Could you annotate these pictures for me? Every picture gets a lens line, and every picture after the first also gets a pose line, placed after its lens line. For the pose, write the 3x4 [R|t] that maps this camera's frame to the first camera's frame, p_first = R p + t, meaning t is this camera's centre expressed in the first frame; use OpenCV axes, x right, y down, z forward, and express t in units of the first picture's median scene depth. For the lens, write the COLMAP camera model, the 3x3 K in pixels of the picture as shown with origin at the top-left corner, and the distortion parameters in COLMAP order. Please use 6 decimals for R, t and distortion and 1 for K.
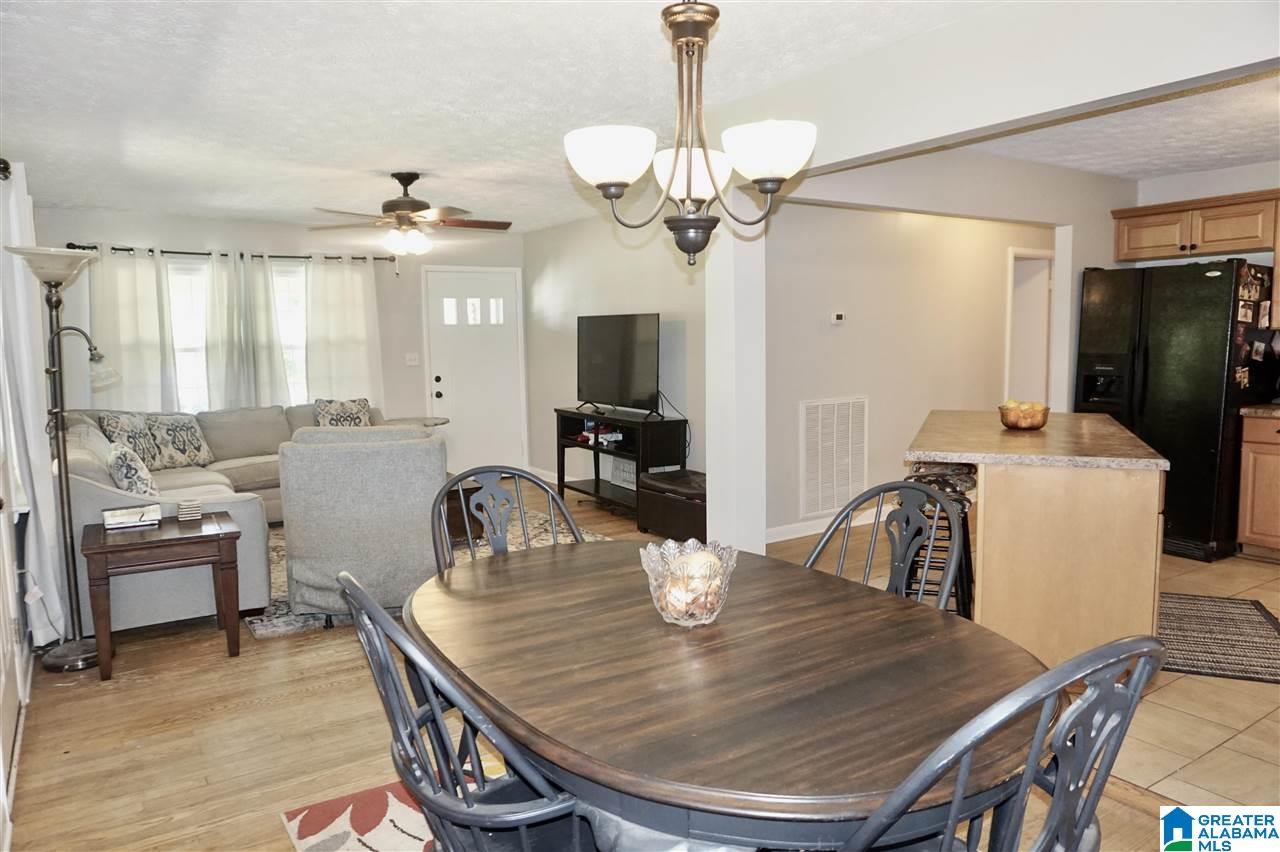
lens RADIAL K [[865.1, 0, 633.8], [0, 865.1, 424.0], [0, 0, 1]] dist [-0.027269, 0.007575]
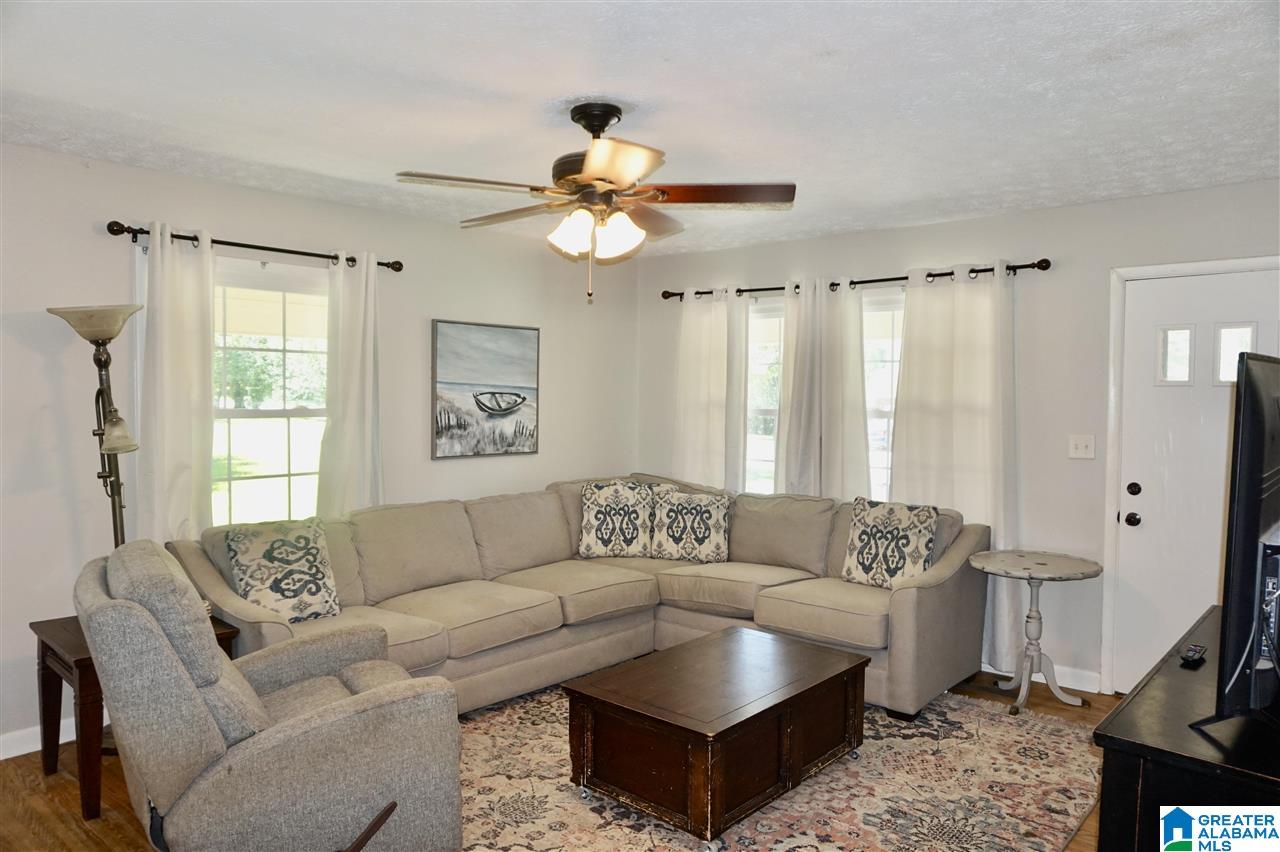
lens RADIAL K [[865.1, 0, 631.2], [0, 865.1, 431.2], [0, 0, 1]] dist [-0.027269, 0.007575]
pose [[0.273772, 0.058446, -0.960017, 0.209194], [-0.108189, 0.993688, 0.029643, -0.081585], [0.955690, 0.095748, 0.278367, 0.680353]]
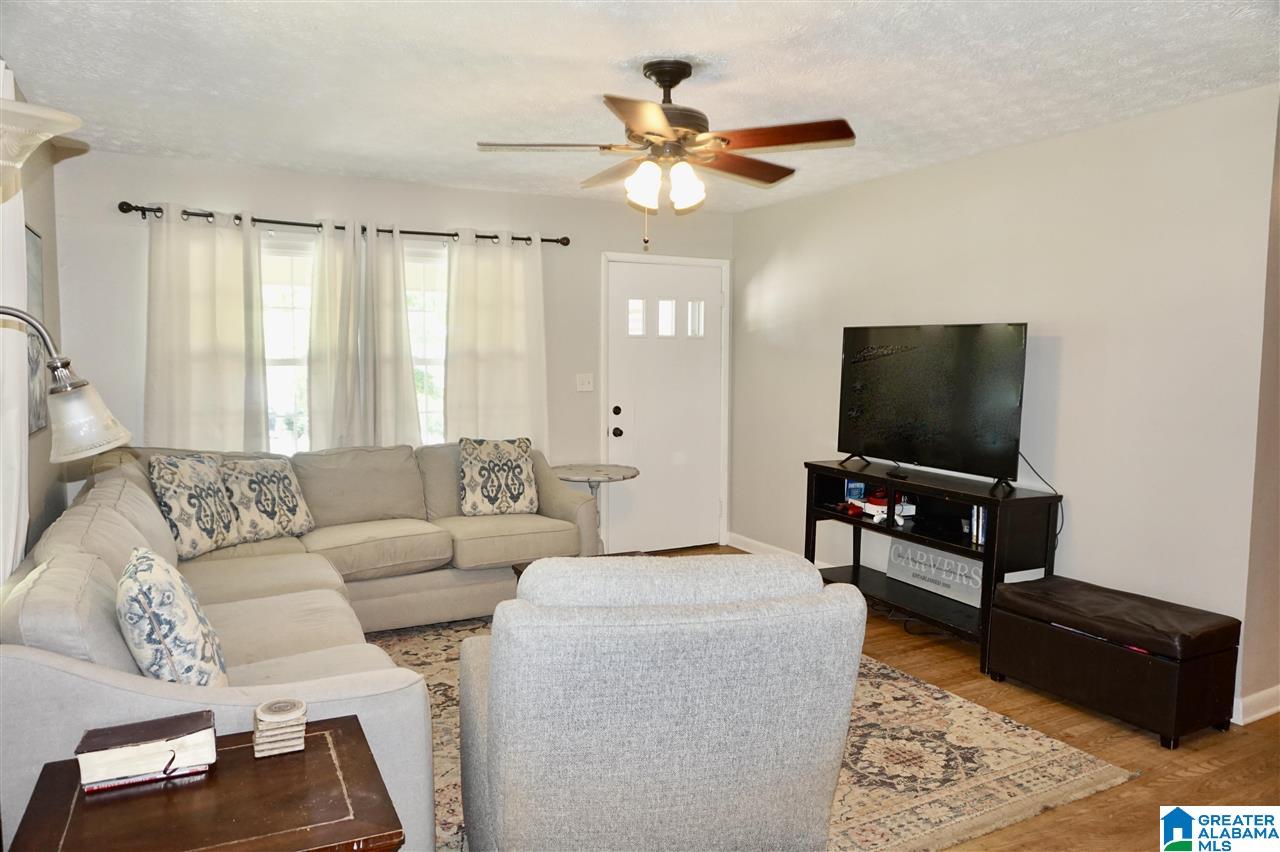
lens RADIAL K [[865.1, 0, 636.1], [0, 865.1, 421.0], [0, 0, 1]] dist [-0.027269, 0.007575]
pose [[0.995971, 0.029668, -0.084625, -0.177601], [-0.031681, 0.999244, -0.022539, -0.032464], [0.083892, 0.025129, 0.996158, 0.336189]]
